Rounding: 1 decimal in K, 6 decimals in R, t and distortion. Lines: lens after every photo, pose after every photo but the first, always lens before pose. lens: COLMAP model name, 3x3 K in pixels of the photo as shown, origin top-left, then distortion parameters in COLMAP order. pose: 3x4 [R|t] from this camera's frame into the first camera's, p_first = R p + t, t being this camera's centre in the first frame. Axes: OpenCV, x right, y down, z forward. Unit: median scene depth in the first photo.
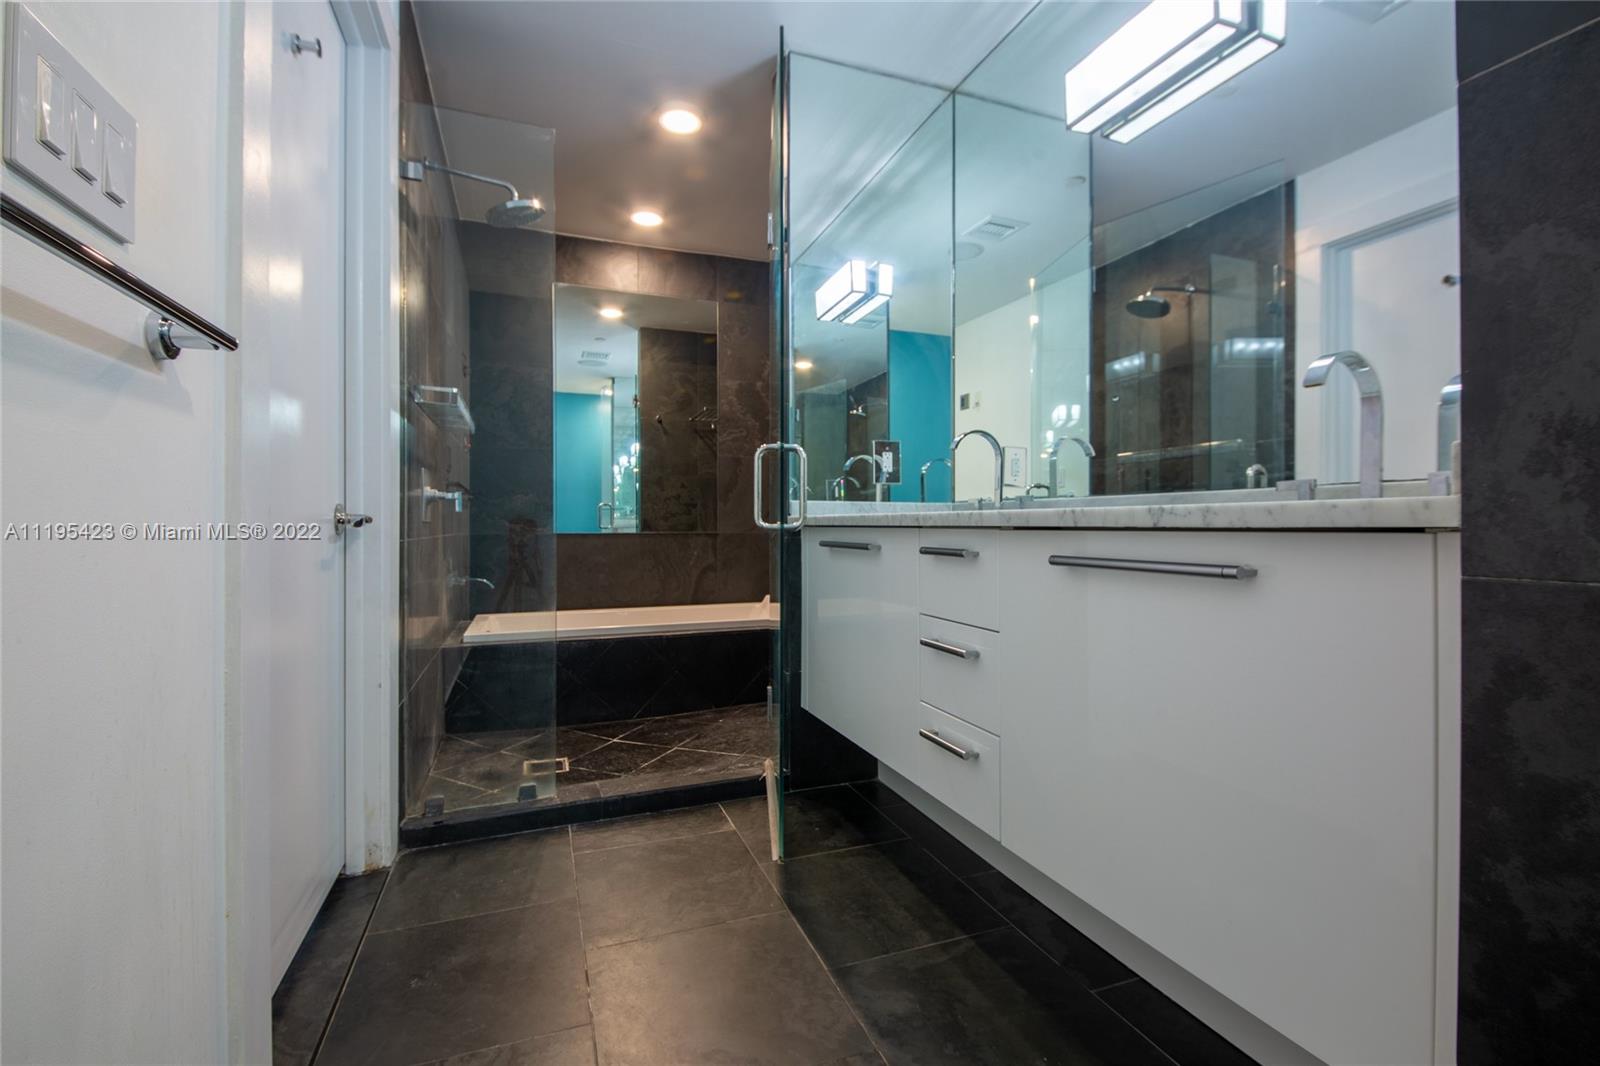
lens RADIAL K [[677.4, 0, 799.4], [0, 677.4, 525.9], [0, 0, 1]] dist [0.009778, -0.011130]
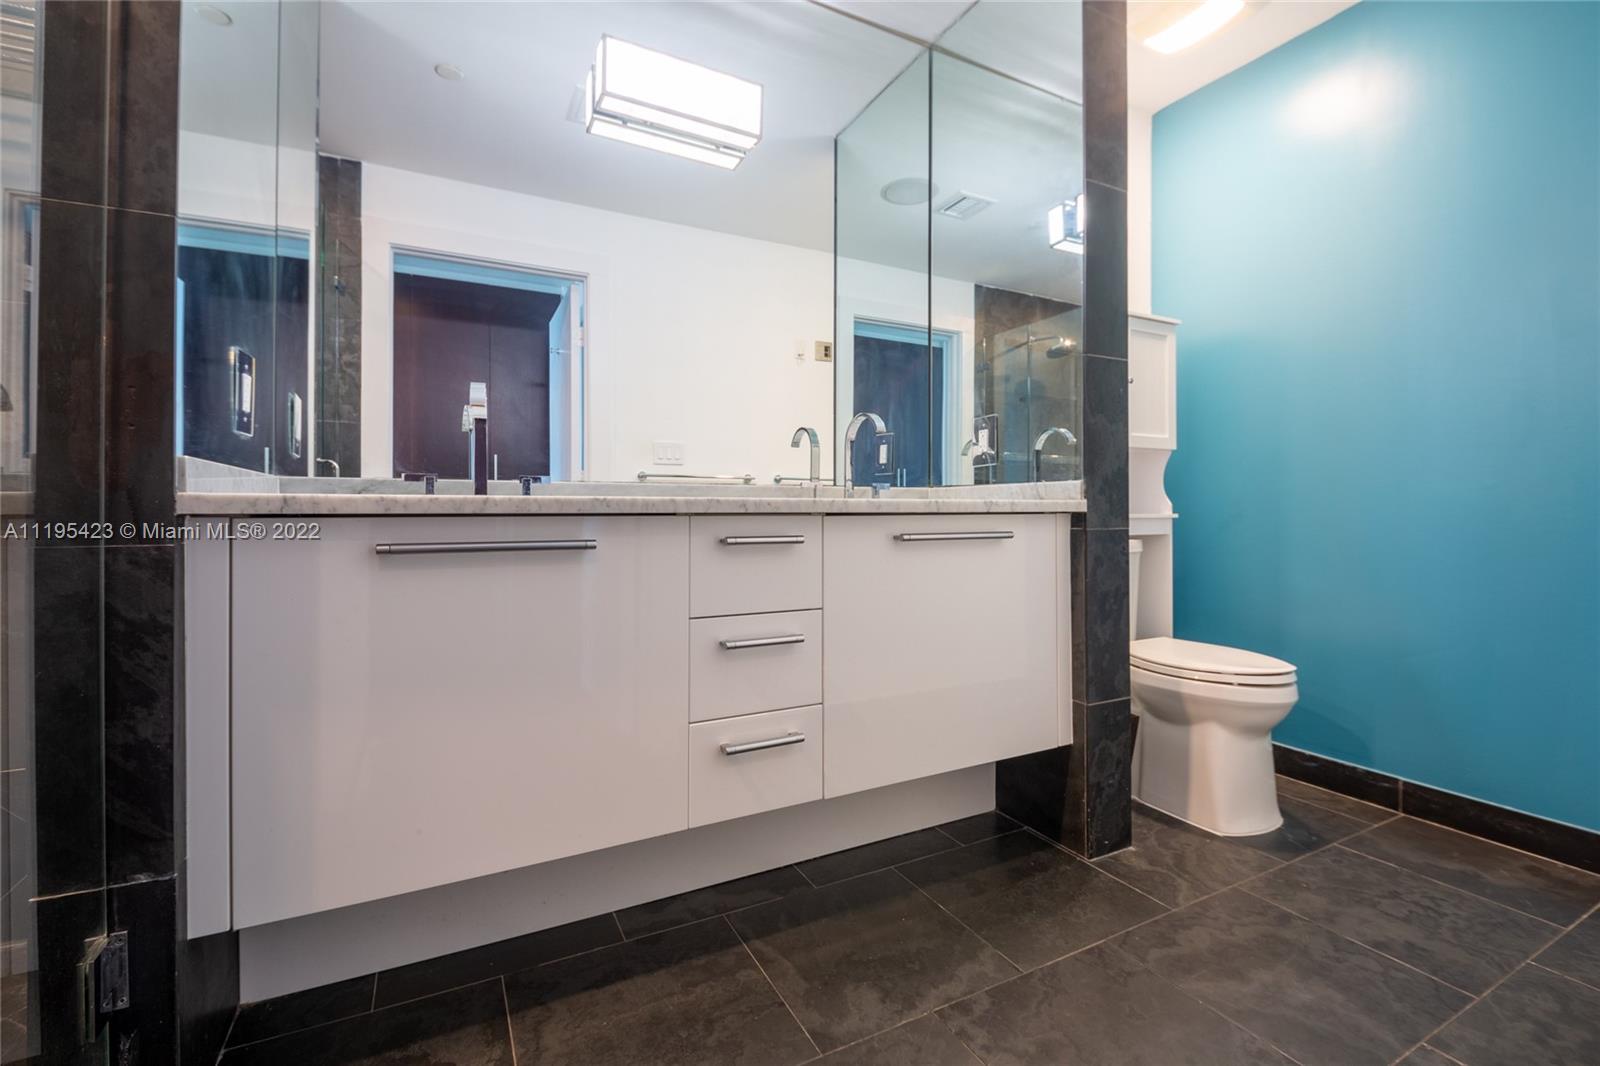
lens RADIAL K [[677.4, 0, 798.5], [0, 677.4, 520.4], [0, 0, 1]] dist [0.009778, -0.011130]
pose [[-0.104087, -0.012886, 0.994485, -0.854210], [0.002184, 0.999911, 0.013185, -0.001066], [-0.994566, 0.003545, -0.104050, 1.249870]]
